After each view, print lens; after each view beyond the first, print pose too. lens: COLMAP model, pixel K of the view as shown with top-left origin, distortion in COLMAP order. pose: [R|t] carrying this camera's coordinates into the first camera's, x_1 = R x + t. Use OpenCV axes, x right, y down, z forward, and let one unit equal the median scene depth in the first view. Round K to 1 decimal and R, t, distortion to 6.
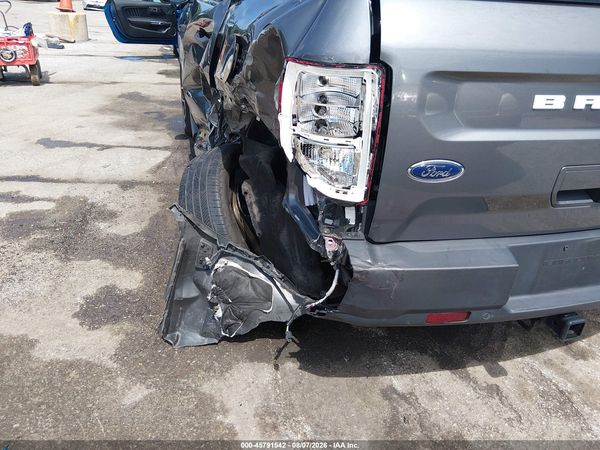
lens RADIAL K [[454.5, 0, 300.2], [0, 454.5, 224.1], [0, 0, 1]] dist [0.107883, -0.183020]
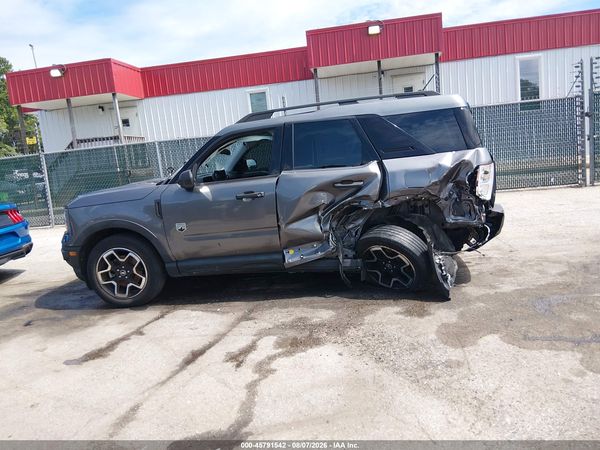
lens RADIAL K [[452.6, 0, 298.9], [0, 452.6, 220.1], [0, 0, 1]] dist [0.130432, -0.224409]
pose [[0.407758, -0.241304, 0.880628, -2.383318], [0.509308, 0.860584, -0.000014, -0.430519], [-0.757851, 0.448517, 0.473808, 0.320835]]
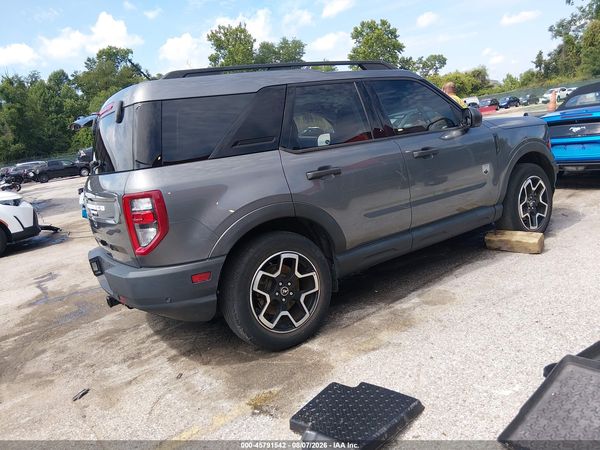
lens RADIAL K [[454.5, 0, 300.2], [0, 454.5, 224.1], [0, 0, 1]] dist [0.107883, -0.183020]
pose [[0.298381, 0.084345, -0.950713, 2.337823], [-0.269346, 0.963043, 0.000905, -0.312764], [0.915654, 0.255801, 0.310071, 0.809589]]
